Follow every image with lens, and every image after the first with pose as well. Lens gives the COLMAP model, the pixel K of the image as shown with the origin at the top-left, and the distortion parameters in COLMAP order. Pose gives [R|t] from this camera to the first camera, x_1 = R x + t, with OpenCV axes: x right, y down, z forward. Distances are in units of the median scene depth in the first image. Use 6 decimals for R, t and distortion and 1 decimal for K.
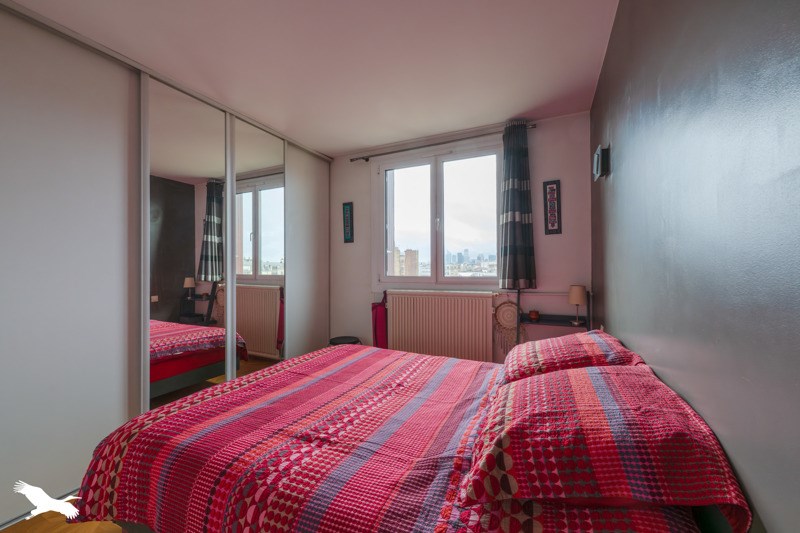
lens RADIAL K [[316.2, 0, 402.0], [0, 316.2, 266.5], [0, 0, 1]] dist [-0.001353, -0.000058]
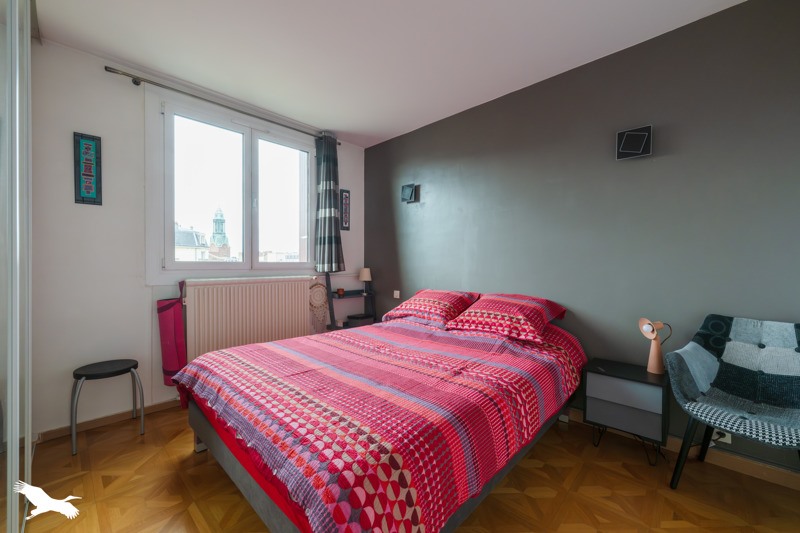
lens RADIAL K [[316.2, 0, 400.5], [0, 316.2, 267.0], [0, 0, 1]] dist [-0.001353, -0.000058]
pose [[0.320302, -0.001831, 0.947314, -0.637062], [-0.009132, 0.999946, 0.005020, 0.038765], [-0.947271, -0.010259, 0.320268, 0.316931]]
